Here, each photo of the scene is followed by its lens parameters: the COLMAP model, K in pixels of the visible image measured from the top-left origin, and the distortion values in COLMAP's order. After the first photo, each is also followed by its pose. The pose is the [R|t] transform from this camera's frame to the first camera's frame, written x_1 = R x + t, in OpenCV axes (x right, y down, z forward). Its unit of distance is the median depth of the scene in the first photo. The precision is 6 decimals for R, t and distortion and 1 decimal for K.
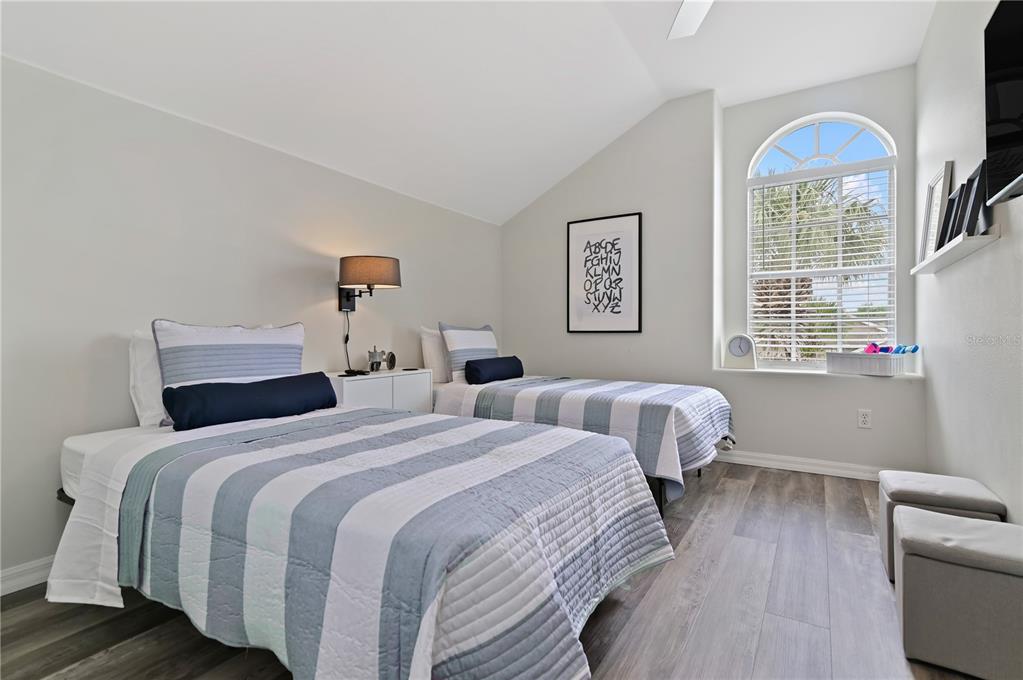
lens RADIAL K [[465.1, 0, 511.5], [0, 465.1, 340.0], [0, 0, 1]] dist [-0.001204, -0.000016]
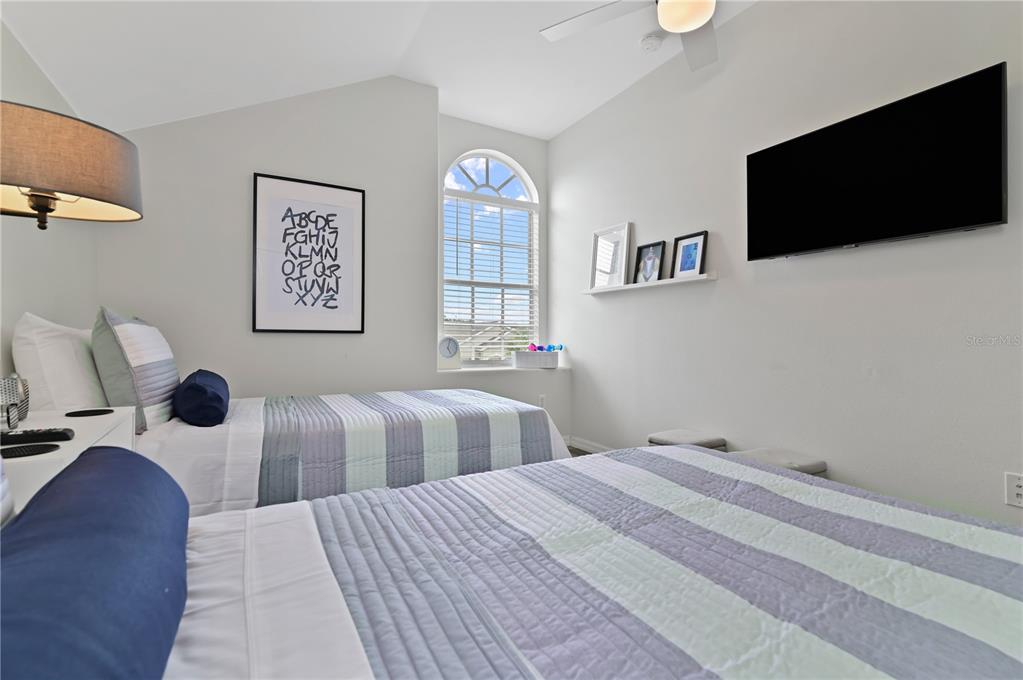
lens RADIAL K [[465.1, 0, 511.5], [0, 465.1, 340.0], [0, 0, 1]] dist [-0.001204, -0.000016]
pose [[0.477473, -0.001090, 0.878646, -0.320324], [0.003330, 0.999994, -0.000569, -0.002080], [-0.878640, 0.003198, 0.477474, 0.349586]]
